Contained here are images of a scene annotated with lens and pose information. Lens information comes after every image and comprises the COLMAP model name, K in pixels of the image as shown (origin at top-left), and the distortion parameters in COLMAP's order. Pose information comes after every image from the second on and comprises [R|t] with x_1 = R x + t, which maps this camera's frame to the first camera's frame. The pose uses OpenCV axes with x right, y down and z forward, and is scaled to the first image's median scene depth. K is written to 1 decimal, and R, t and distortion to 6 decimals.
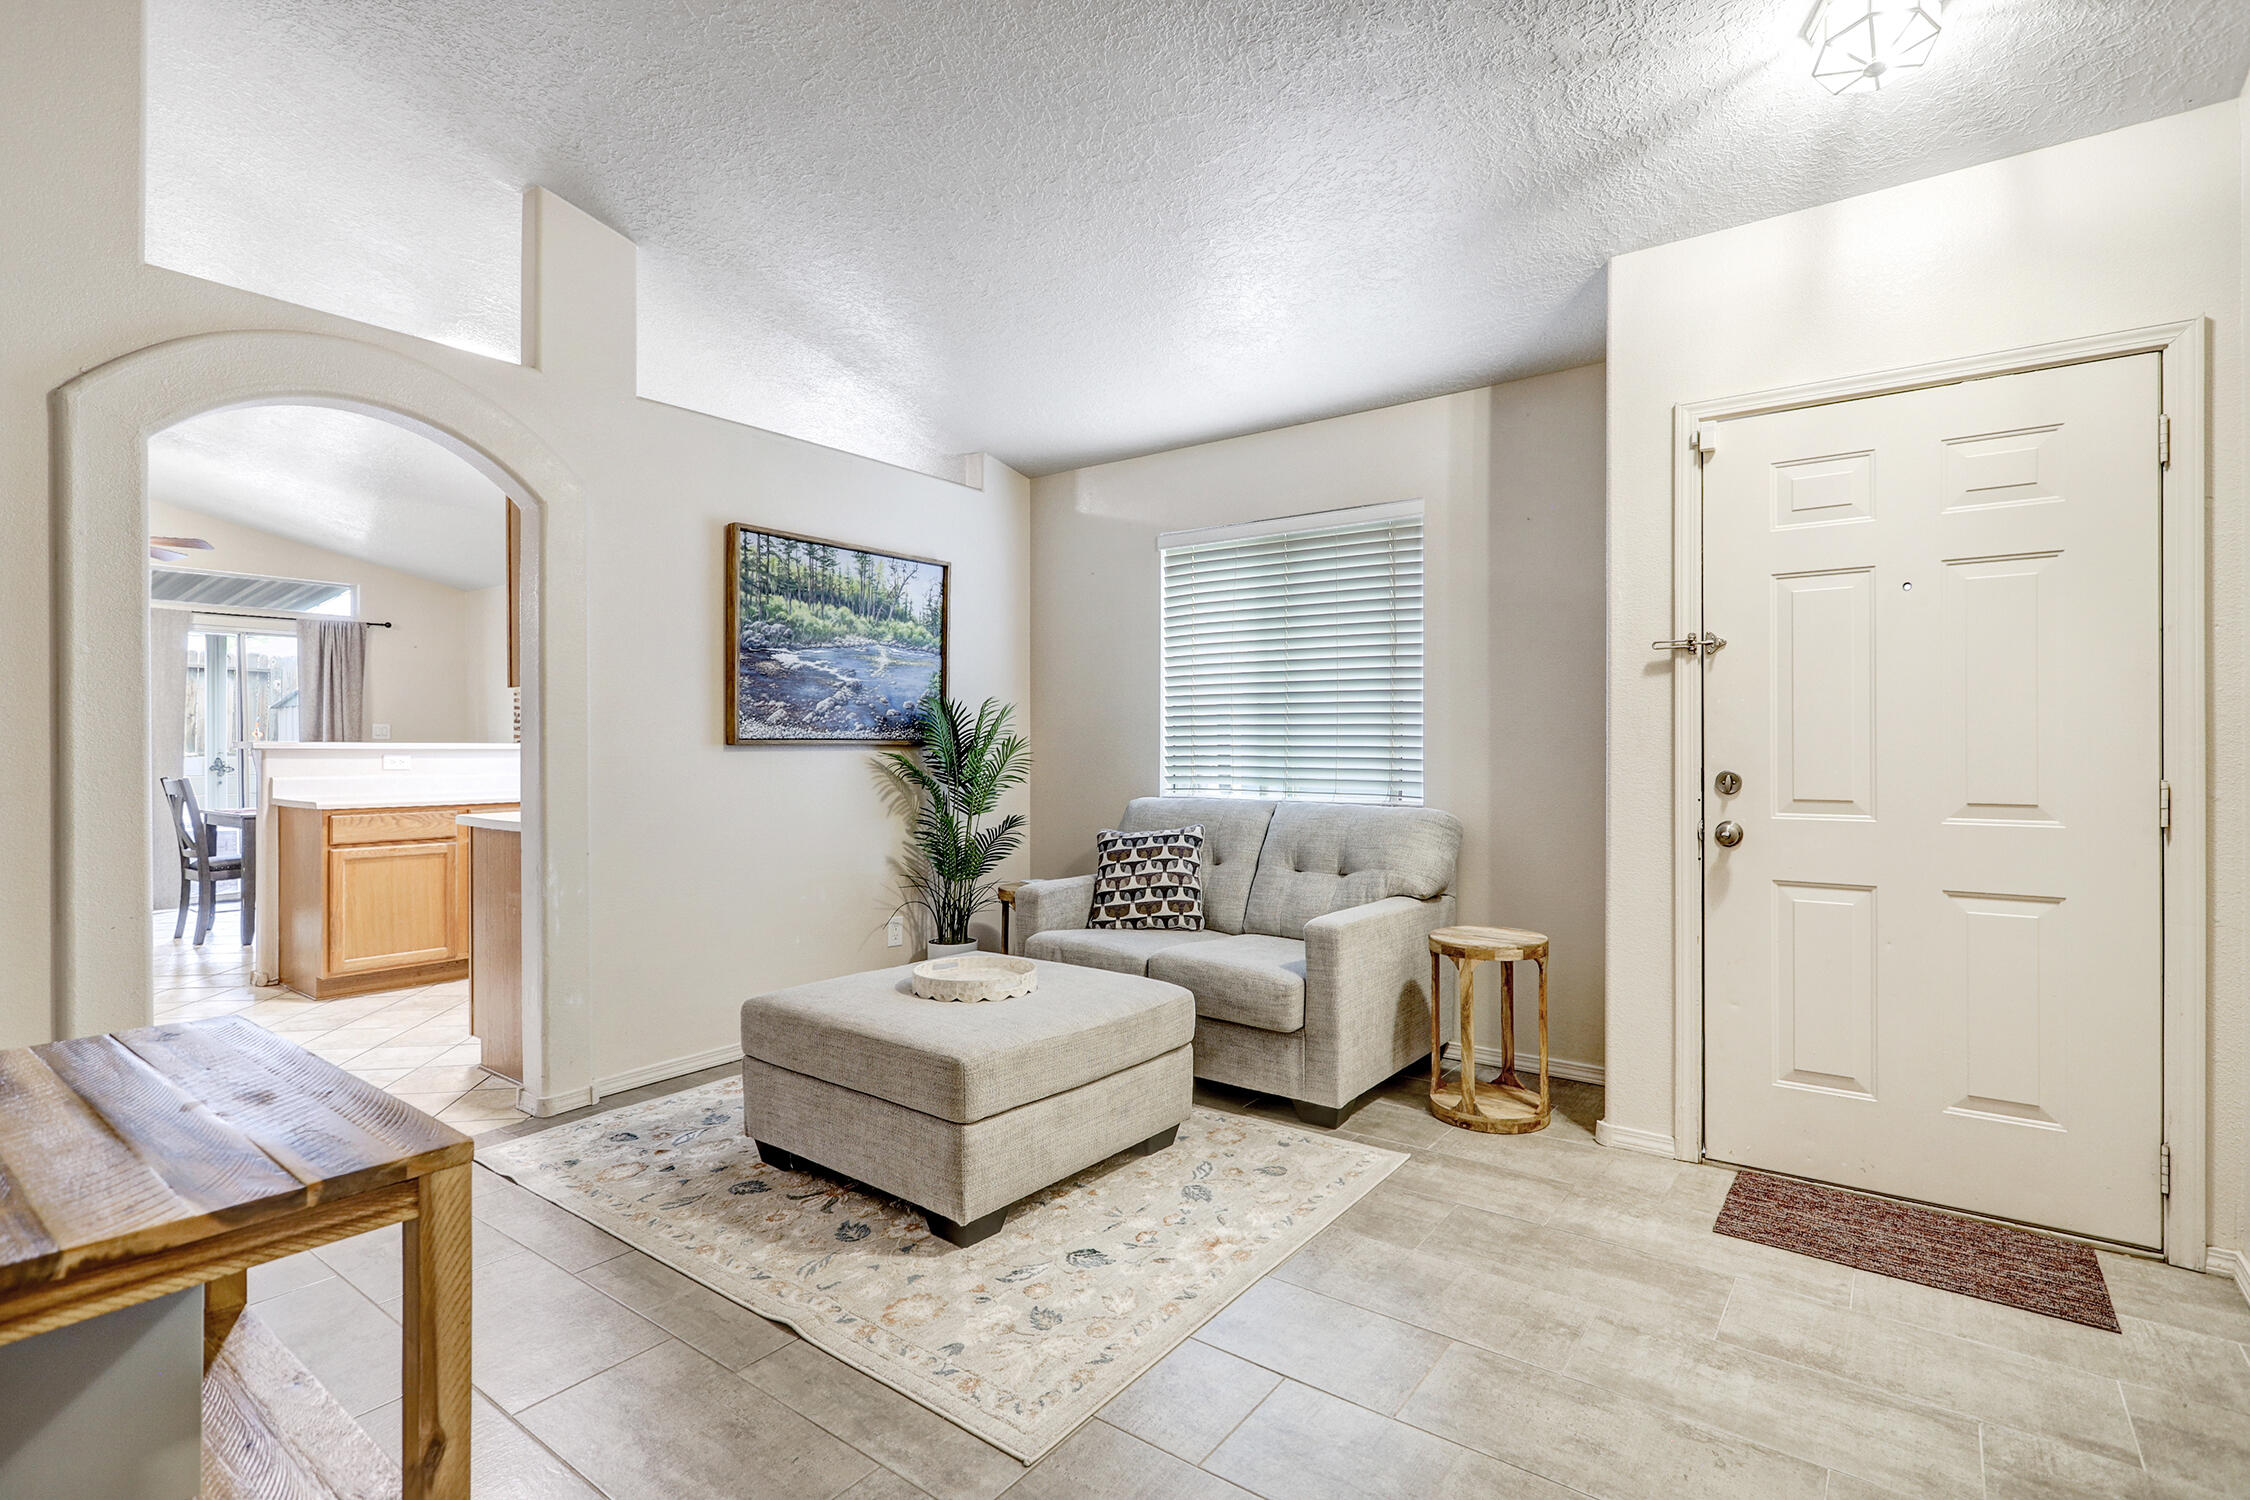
lens RADIAL K [[1058.7, 0, 1117.6], [0, 1058.7, 751.4], [0, 0, 1]] dist [-0.003404, 0.000576]
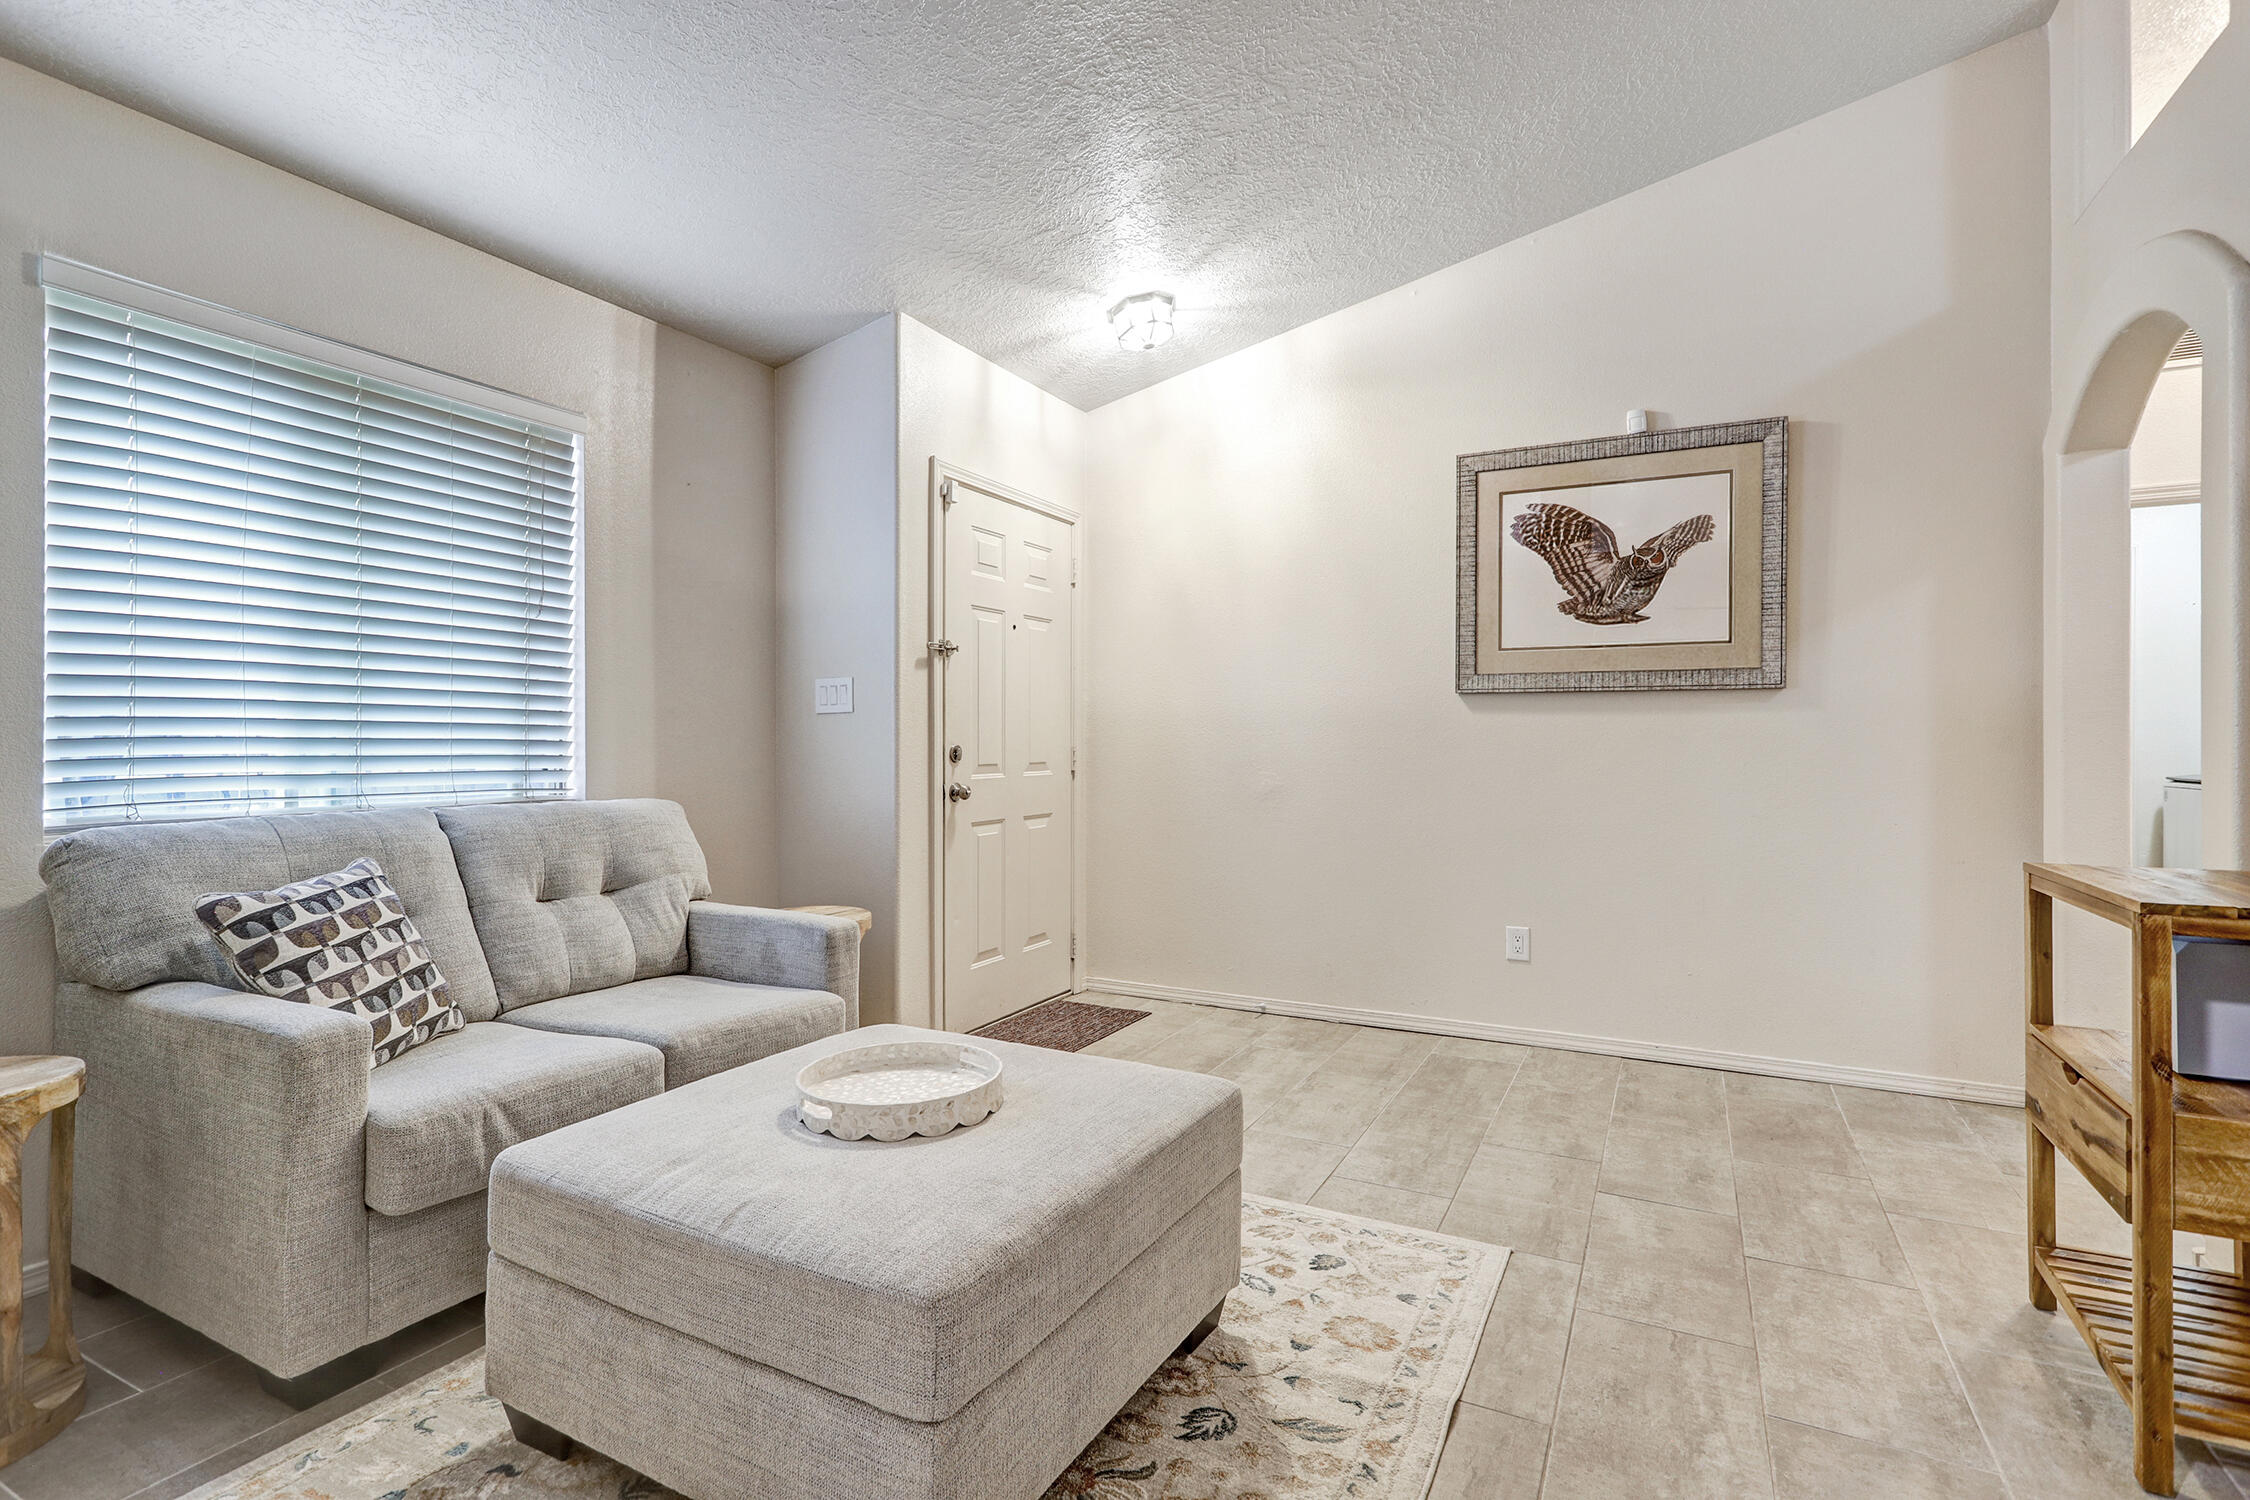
lens RADIAL K [[1058.7, 0, 1129.5], [0, 1058.7, 746.9], [0, 0, 1]] dist [-0.003404, 0.000576]
pose [[-0.156241, -0.005777, 0.987702, -0.782617], [0.006928, 0.999952, 0.006944, 0.013017], [-0.987695, 0.007927, -0.156193, 0.990287]]
